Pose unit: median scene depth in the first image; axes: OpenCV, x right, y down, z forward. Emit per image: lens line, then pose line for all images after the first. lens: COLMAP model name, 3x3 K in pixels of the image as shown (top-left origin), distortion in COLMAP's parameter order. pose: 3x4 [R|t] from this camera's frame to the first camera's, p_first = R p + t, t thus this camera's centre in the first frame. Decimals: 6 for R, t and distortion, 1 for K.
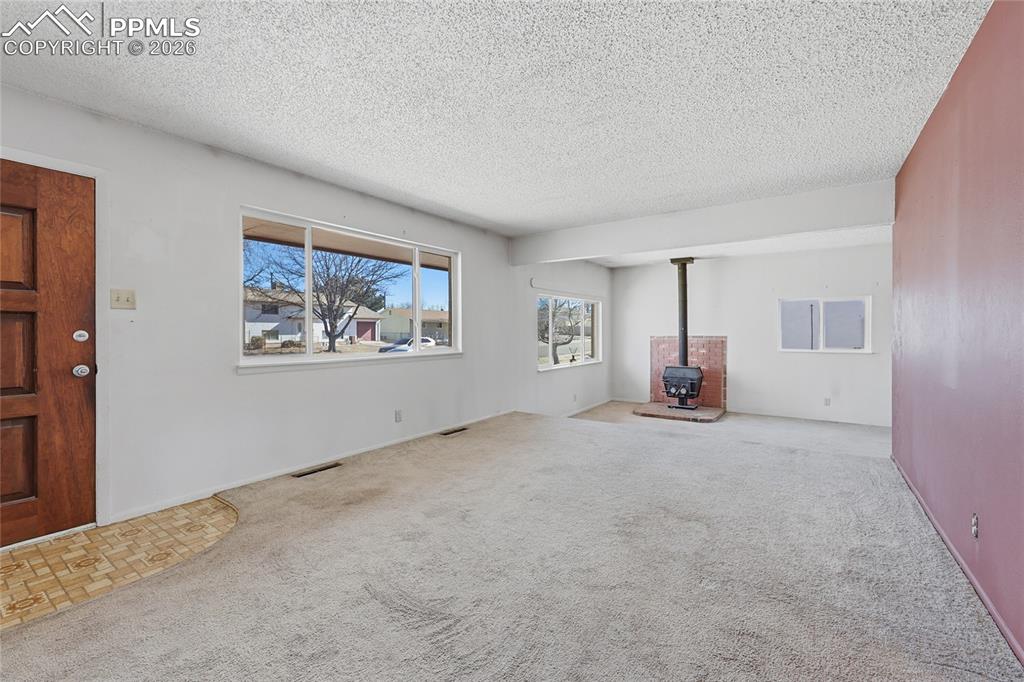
lens RADIAL K [[418.6, 0, 513.0], [0, 418.6, 332.4], [0, 0, 1]] dist [-0.000183, -0.000067]
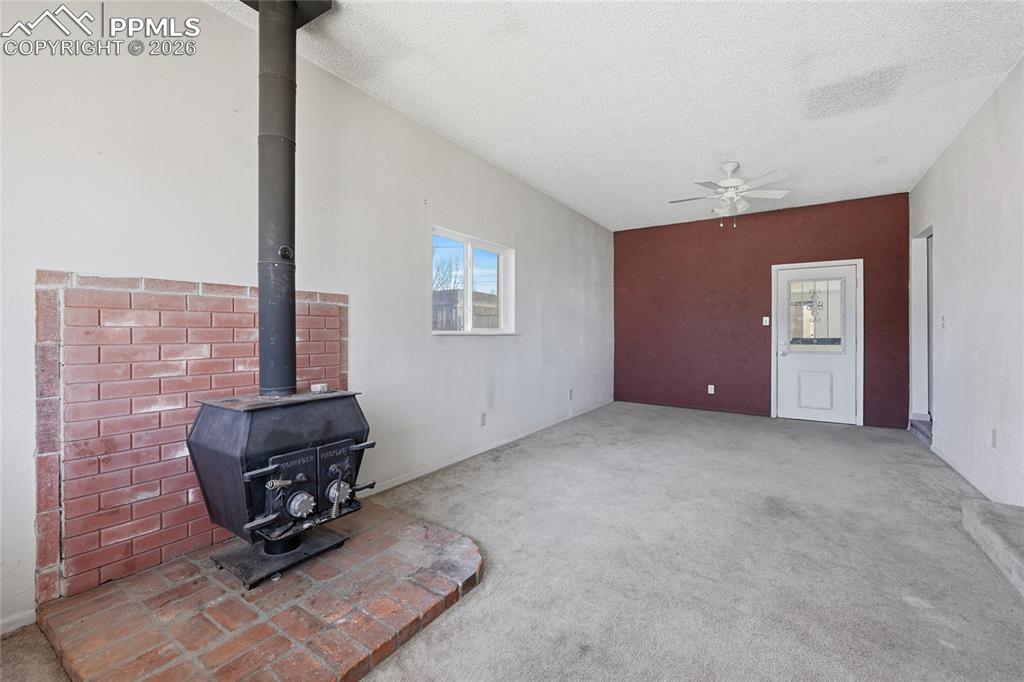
lens RADIAL K [[418.6, 0, 513.0], [0, 418.6, 332.4], [0, 0, 1]] dist [-0.000183, -0.000067]
pose [[0.011880, 0.002238, 0.999927, 0.150421], [0.000417, 0.999997, -0.002243, 0.042125], [-0.999929, 0.000444, 0.011879, 0.861500]]
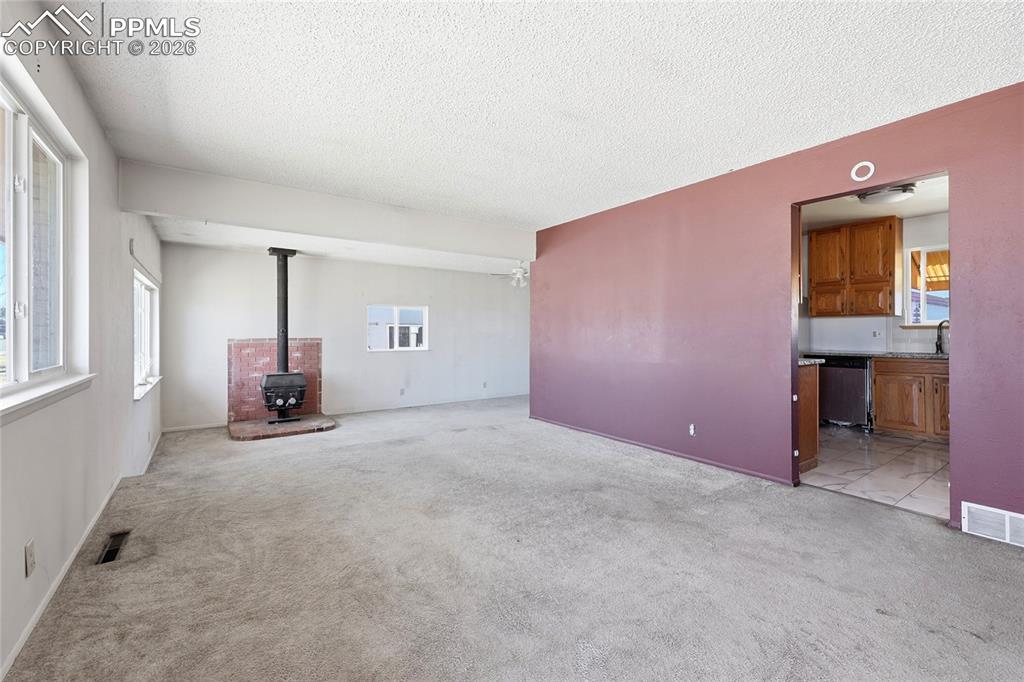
lens RADIAL K [[418.6, 0, 513.0], [0, 418.6, 332.4], [0, 0, 1]] dist [-0.000183, -0.000067]
pose [[0.361642, 0.003322, 0.932311, -0.235939], [0.003092, 0.999984, -0.004762, 0.001552], [-0.932312, 0.004605, 0.361626, 0.238459]]
